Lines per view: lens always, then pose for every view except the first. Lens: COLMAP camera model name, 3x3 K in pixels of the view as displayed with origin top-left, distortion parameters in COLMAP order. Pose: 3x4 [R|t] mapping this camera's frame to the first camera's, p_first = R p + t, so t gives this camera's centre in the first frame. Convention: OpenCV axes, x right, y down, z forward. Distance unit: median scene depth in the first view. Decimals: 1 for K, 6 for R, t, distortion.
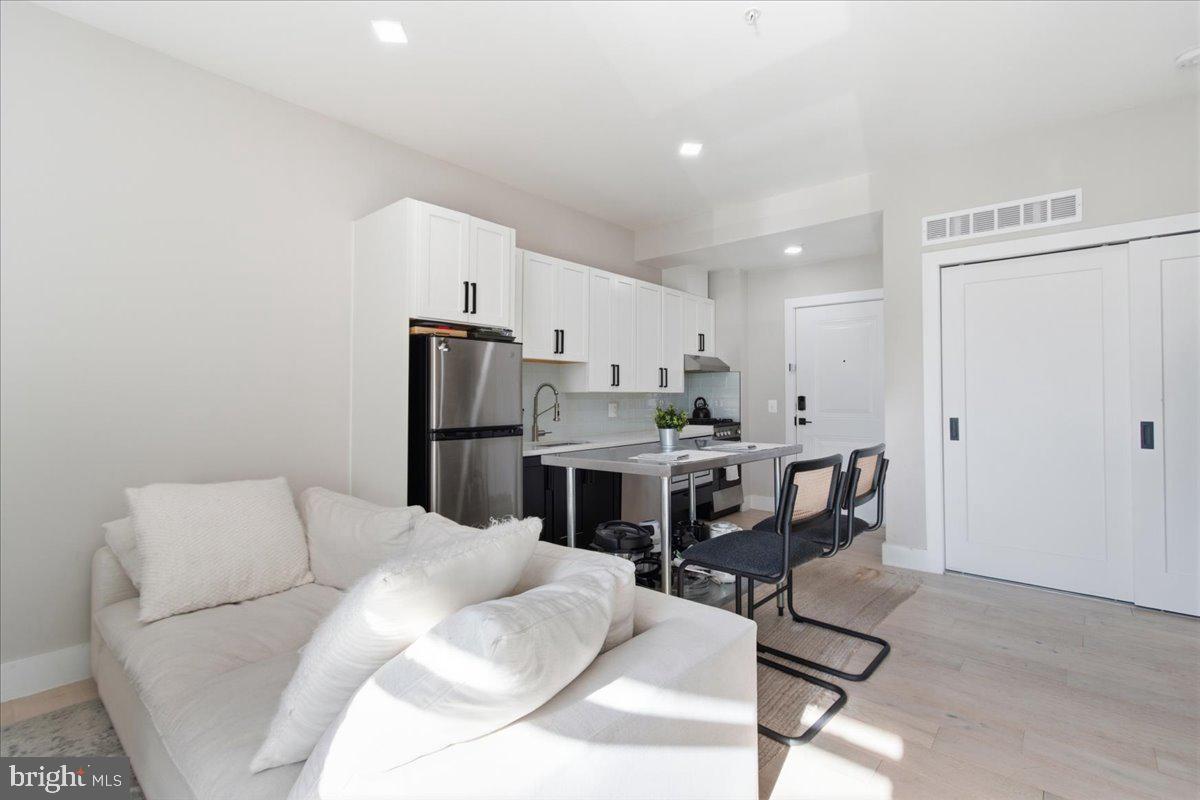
lens RADIAL K [[559.1, 0, 593.6], [0, 559.1, 389.2], [0, 0, 1]] dist [0.020488, 0.000586]
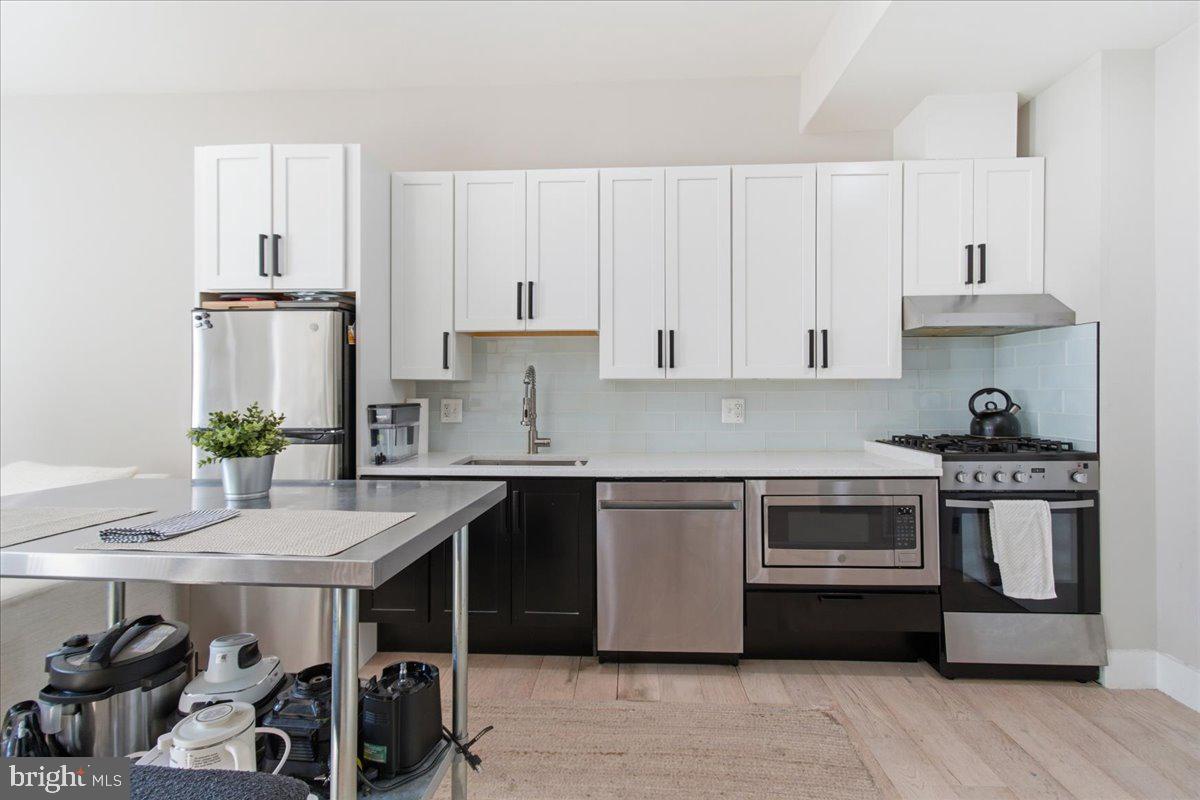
lens RADIAL K [[535.0, 0, 602.9], [0, 535.0, 388.9], [0, 0, 1]] dist [0.001562, 0.000344]
pose [[0.612171, 0.003645, -0.790717, 0.345344], [0.011861, 0.999835, 0.013791, 0.005663], [0.790636, -0.017822, 0.612027, 0.509523]]
